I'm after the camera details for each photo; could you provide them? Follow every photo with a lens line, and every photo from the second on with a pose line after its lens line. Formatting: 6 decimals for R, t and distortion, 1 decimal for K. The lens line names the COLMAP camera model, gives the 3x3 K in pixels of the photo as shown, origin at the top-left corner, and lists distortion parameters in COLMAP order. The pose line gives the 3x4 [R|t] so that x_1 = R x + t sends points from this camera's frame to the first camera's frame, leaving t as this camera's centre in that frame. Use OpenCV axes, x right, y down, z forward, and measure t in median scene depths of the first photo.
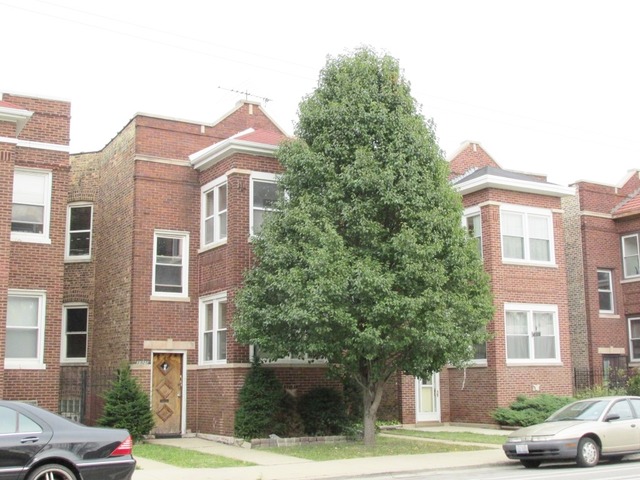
lens RADIAL K [[836.7, 0, 320.0], [0, 836.7, 240.0], [0, 0, 1]] dist [0.014770, 0.017745]
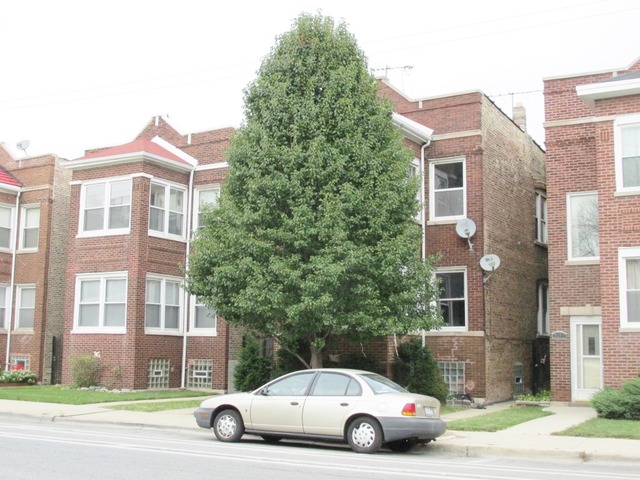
lens RADIAL K [[836.7, 0, 320.0], [0, 836.7, 240.0], [0, 0, 1]] dist [0.014770, 0.017745]
pose [[0.547733, -0.092810, -0.831490, 1.126515], [0.125449, 0.991703, -0.028055, 0.088499], [0.827195, -0.088943, 0.554831, 0.583227]]
